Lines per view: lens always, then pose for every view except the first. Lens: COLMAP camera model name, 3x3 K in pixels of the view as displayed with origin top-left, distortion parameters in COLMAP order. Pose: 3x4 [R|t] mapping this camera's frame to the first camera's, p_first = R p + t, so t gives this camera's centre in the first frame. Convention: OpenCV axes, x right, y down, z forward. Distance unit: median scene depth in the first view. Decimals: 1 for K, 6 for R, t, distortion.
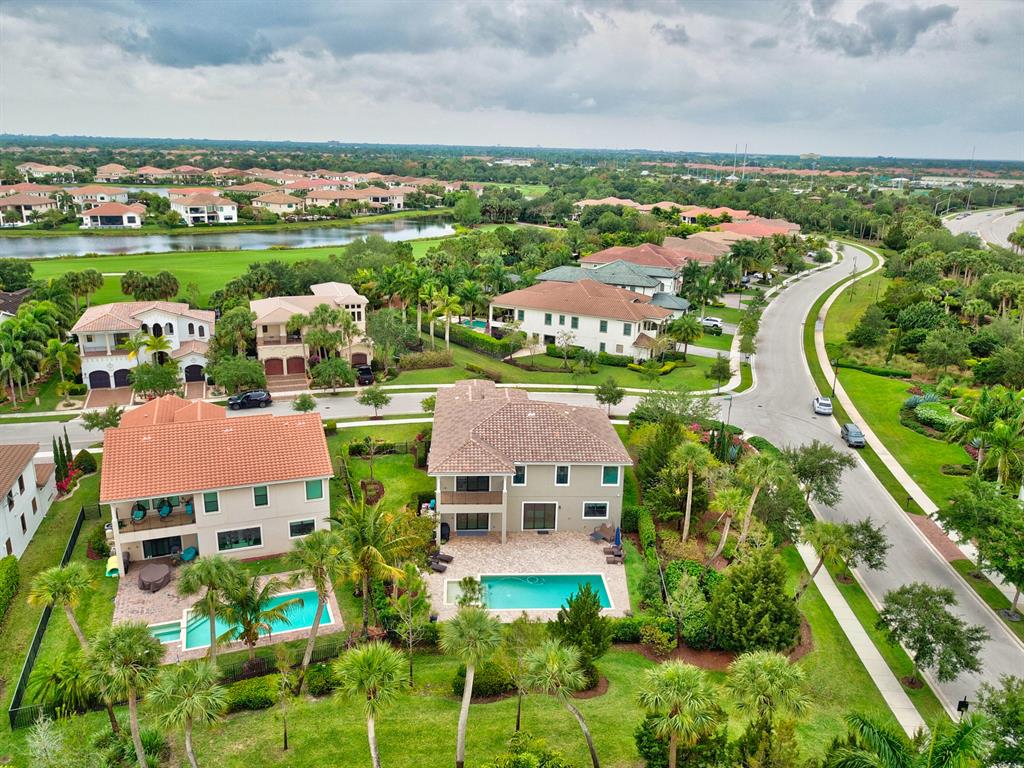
lens RADIAL K [[772.9, 0, 508.8], [0, 772.9, 395.0], [0, 0, 1]] dist [-0.027555, 0.006332]
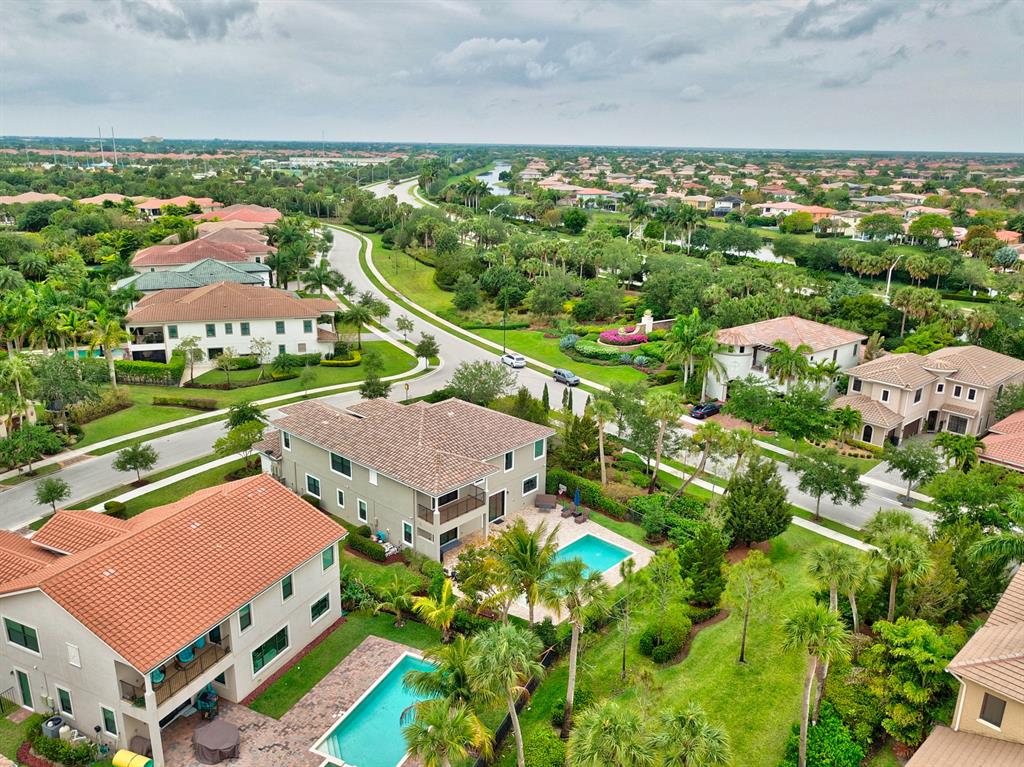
lens RADIAL K [[772.9, 0, 503.5], [0, 772.9, 374.5], [0, 0, 1]] dist [-0.027555, 0.006332]
pose [[0.712890, -0.203127, 0.671213, -0.326395], [0.205894, 0.975575, 0.076557, -0.048433], [-0.670370, 0.083622, 0.737300, 0.123354]]
